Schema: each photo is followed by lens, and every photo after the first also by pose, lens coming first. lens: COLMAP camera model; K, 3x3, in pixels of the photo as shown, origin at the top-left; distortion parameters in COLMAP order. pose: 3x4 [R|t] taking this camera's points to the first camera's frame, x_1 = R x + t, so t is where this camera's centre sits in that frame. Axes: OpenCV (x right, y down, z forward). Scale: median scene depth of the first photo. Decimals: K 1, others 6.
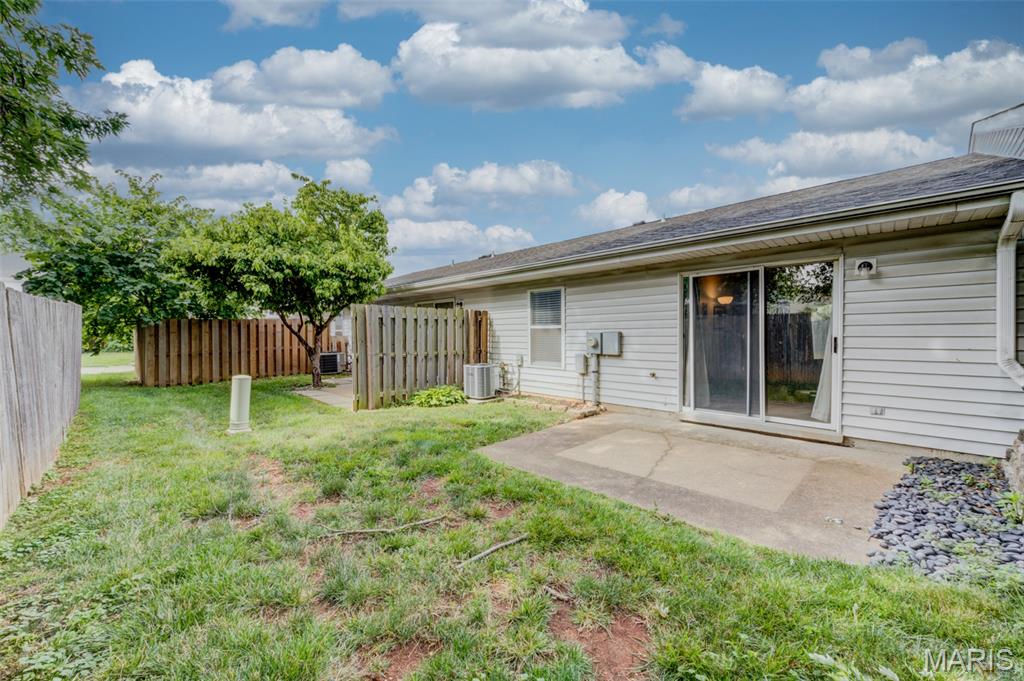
lens RADIAL K [[398.1, 0, 509.1], [0, 398.1, 335.4], [0, 0, 1]] dist [0.000569, -0.000317]
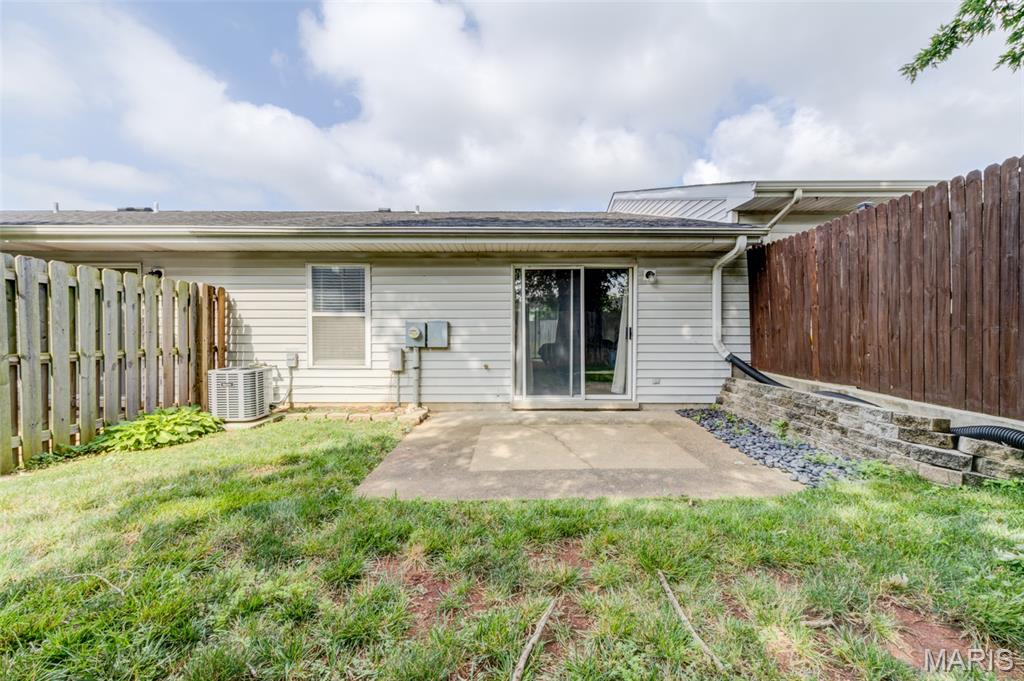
lens RADIAL K [[398.1, 0, 509.1], [0, 398.1, 335.4], [0, 0, 1]] dist [0.000569, -0.000317]
pose [[0.698052, 0.000782, 0.716047, -0.256247], [-0.001486, 0.999999, 0.000356, 0.020627], [-0.716046, -0.001312, 0.698052, 0.256471]]
